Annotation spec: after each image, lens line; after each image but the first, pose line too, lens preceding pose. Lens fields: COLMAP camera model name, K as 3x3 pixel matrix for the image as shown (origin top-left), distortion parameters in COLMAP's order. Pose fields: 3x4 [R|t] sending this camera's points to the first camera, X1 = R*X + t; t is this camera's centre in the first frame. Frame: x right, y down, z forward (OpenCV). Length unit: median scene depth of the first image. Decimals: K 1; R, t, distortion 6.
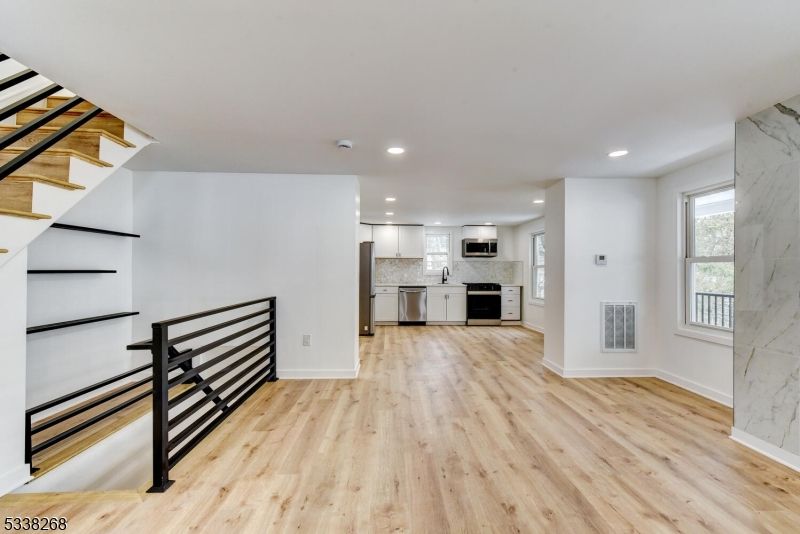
lens RADIAL K [[348.0, 0, 403.2], [0, 348.0, 268.6], [0, 0, 1]] dist [0.003617, -0.000551]
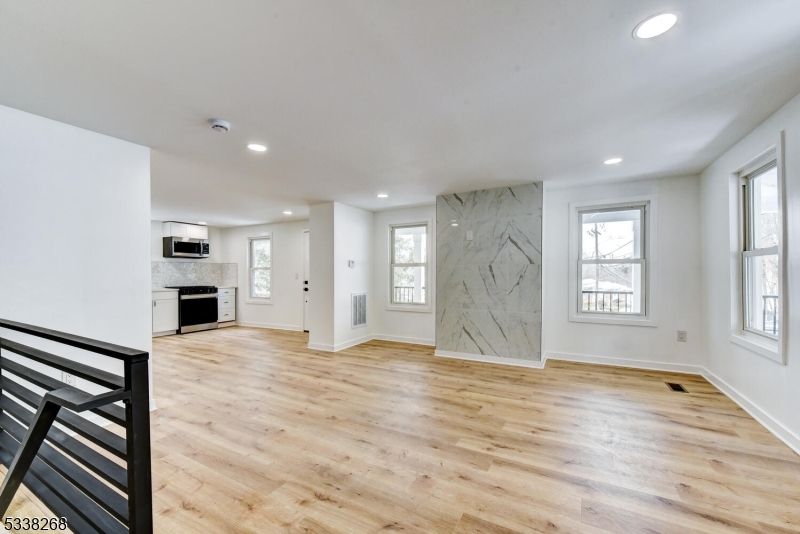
lens RADIAL K [[324.7, 0, 407.1], [0, 324.7, 279.1], [0, 0, 1]] dist [0.006271, -0.000623]
pose [[0.502205, -0.021848, 0.864472, -0.555428], [0.000483, 0.999688, 0.024985, 0.003232], [-0.864748, -0.012130, 0.502059, 0.164681]]
